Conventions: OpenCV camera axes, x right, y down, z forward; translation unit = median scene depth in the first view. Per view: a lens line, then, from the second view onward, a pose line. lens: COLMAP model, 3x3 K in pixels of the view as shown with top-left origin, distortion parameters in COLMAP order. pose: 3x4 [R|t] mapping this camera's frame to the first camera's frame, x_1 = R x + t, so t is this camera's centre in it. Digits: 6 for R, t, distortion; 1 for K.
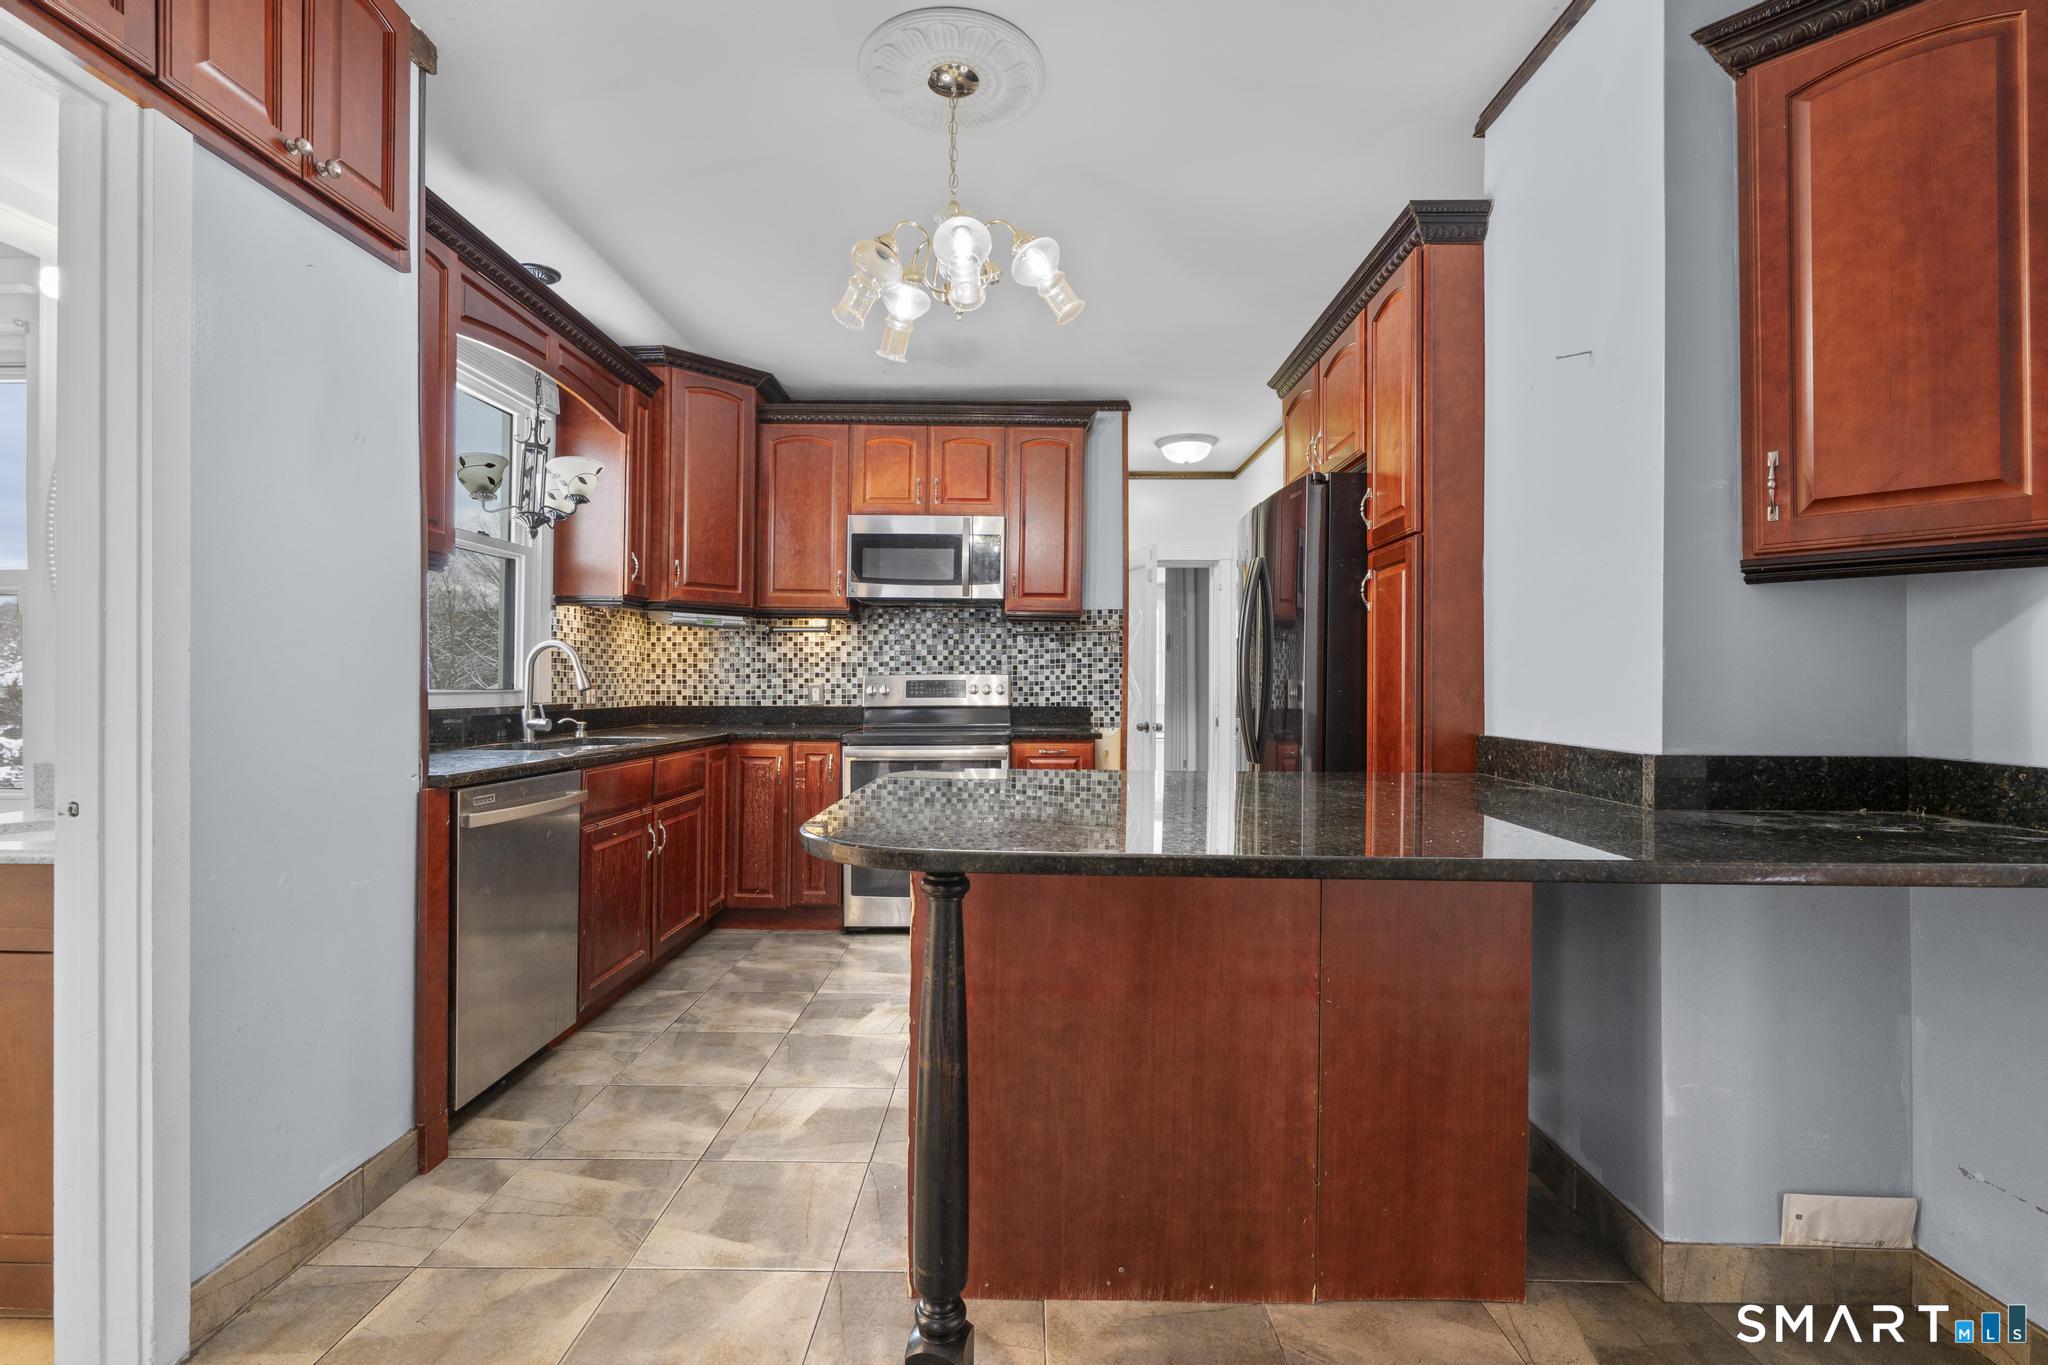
lens RADIAL K [[916.5, 0, 1022.1], [0, 916.5, 676.0], [0, 0, 1]] dist [-0.002180, -0.000549]
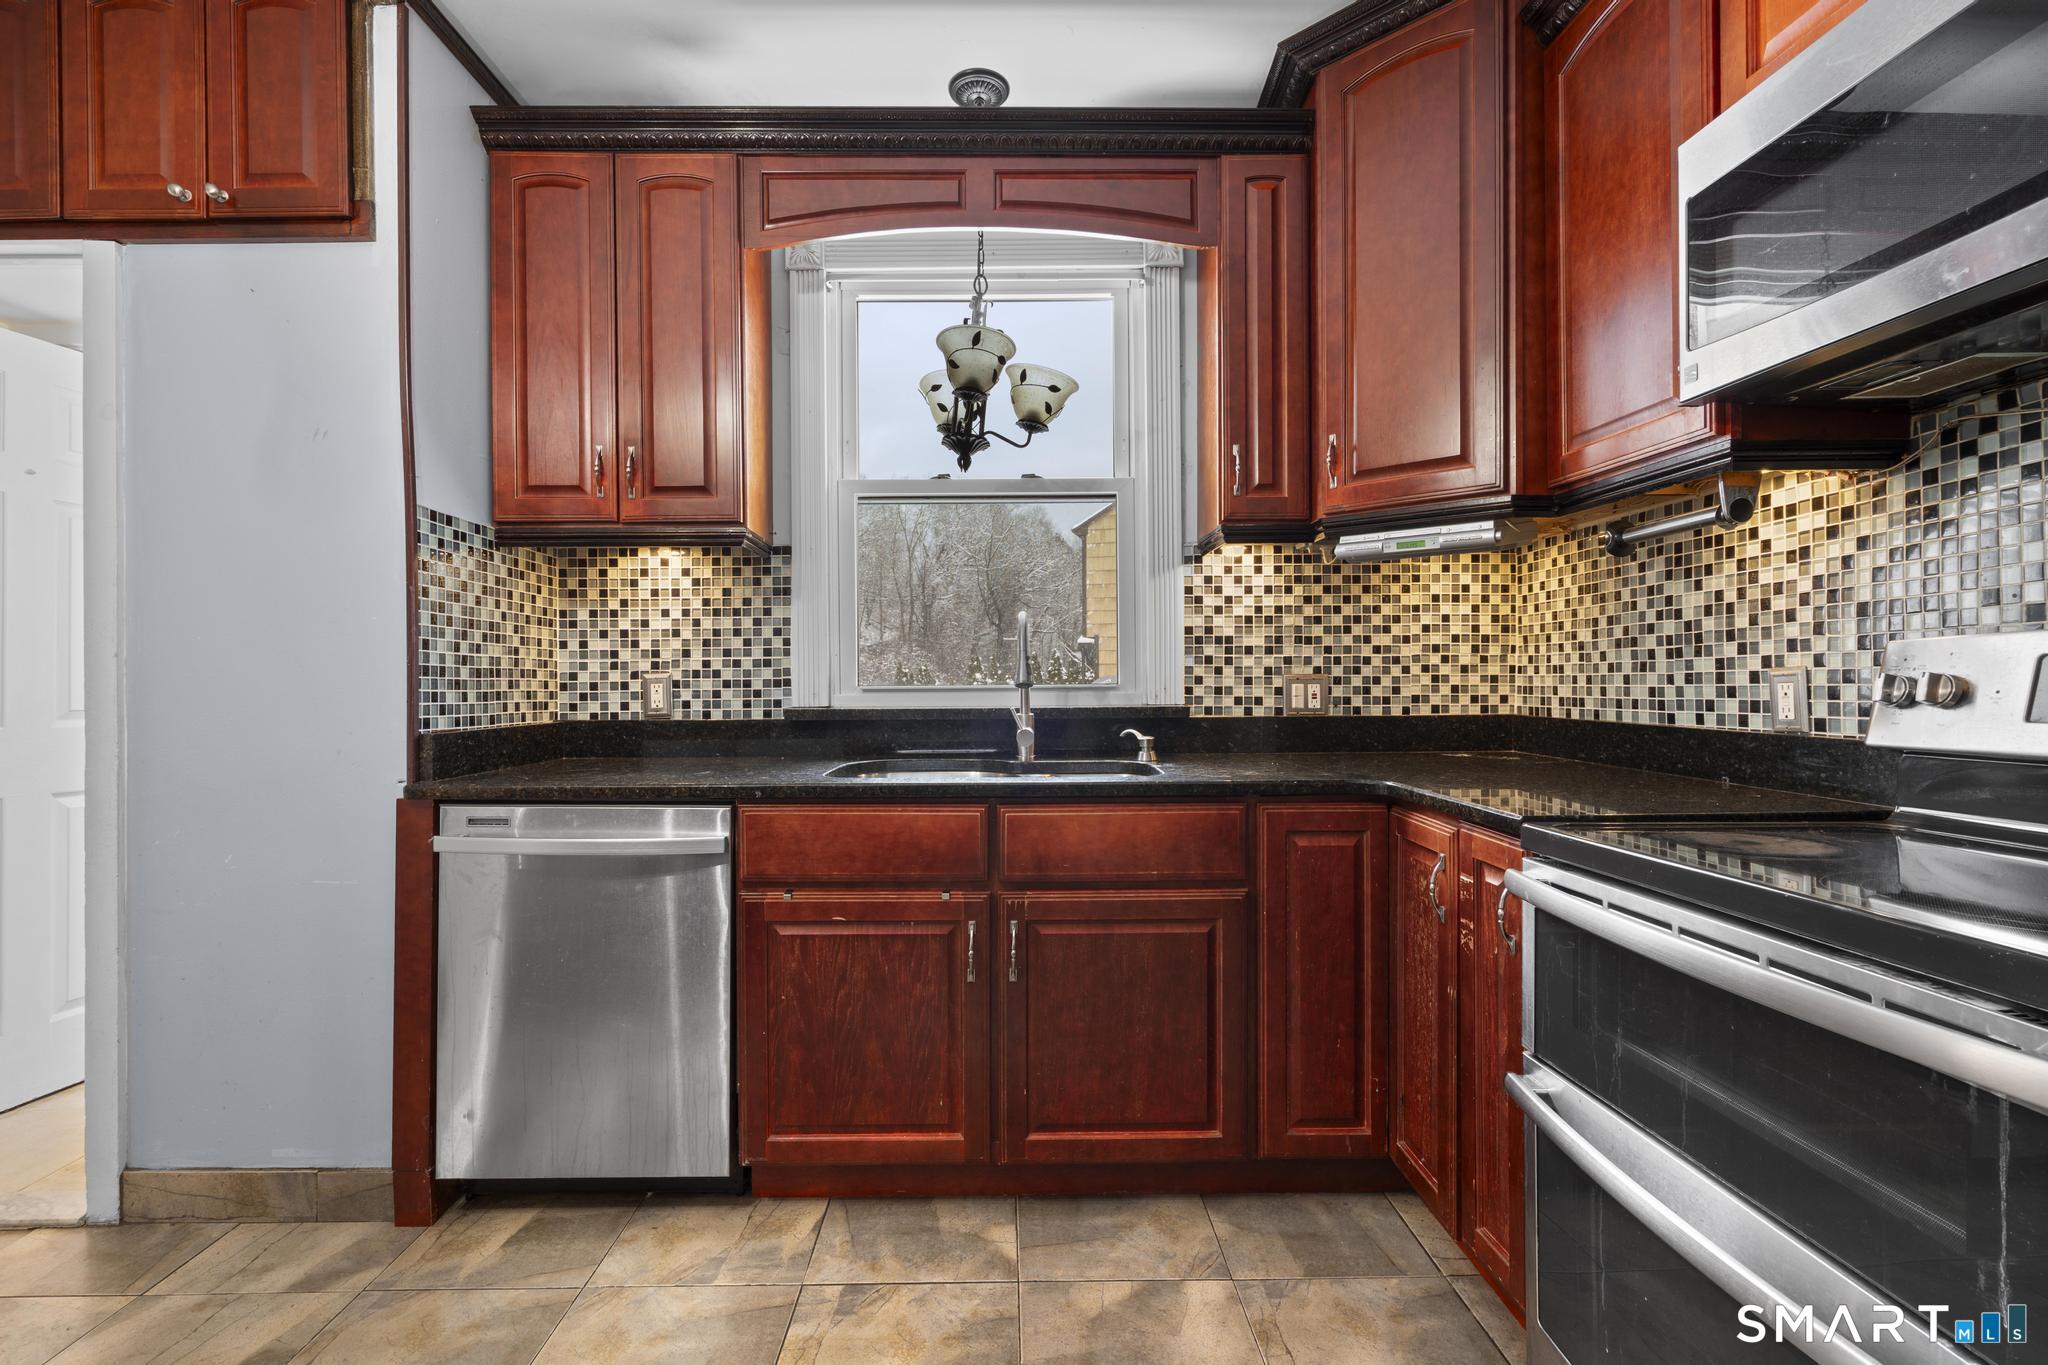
lens RADIAL K [[916.5, 0, 1022.1], [0, 916.5, 676.0], [0, 0, 1]] dist [-0.002180, -0.000549]
pose [[0.025902, -0.004815, -0.999653, 0.115640], [0.015588, 0.999869, -0.004412, 0.007532], [0.999543, -0.015468, 0.025973, 0.699235]]
